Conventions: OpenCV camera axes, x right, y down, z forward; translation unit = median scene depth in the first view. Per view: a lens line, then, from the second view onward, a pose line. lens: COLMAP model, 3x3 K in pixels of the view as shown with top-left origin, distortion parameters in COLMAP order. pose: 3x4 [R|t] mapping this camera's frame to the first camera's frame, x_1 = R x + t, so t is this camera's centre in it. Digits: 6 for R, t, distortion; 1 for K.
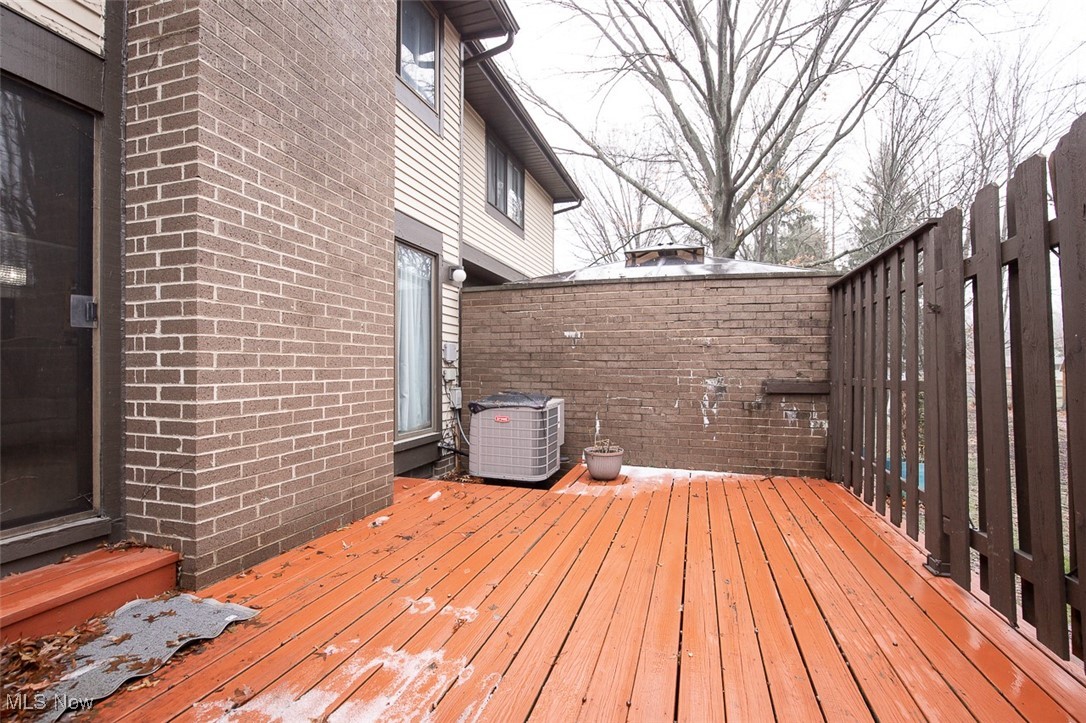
lens RADIAL K [[497.1, 0, 543.1], [0, 497.1, 359.7], [0, 0, 1]] dist [-0.016446, 0.003767]
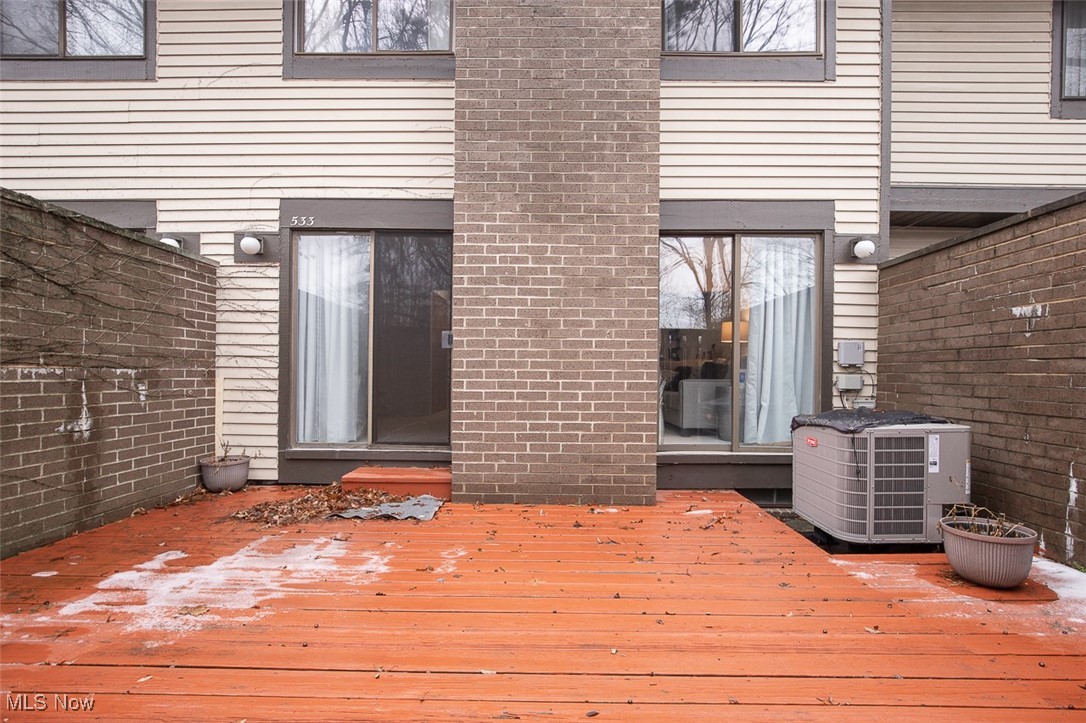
lens RADIAL K [[497.1, 0, 543.1], [0, 497.1, 372.2], [0, 0, 1]] dist [-0.016446, 0.003767]
pose [[0.282495, -0.002301, -0.959266, 0.737274], [0.005839, 0.999983, -0.000679, 0.022479], [0.959251, -0.005409, 0.282503, 0.609290]]
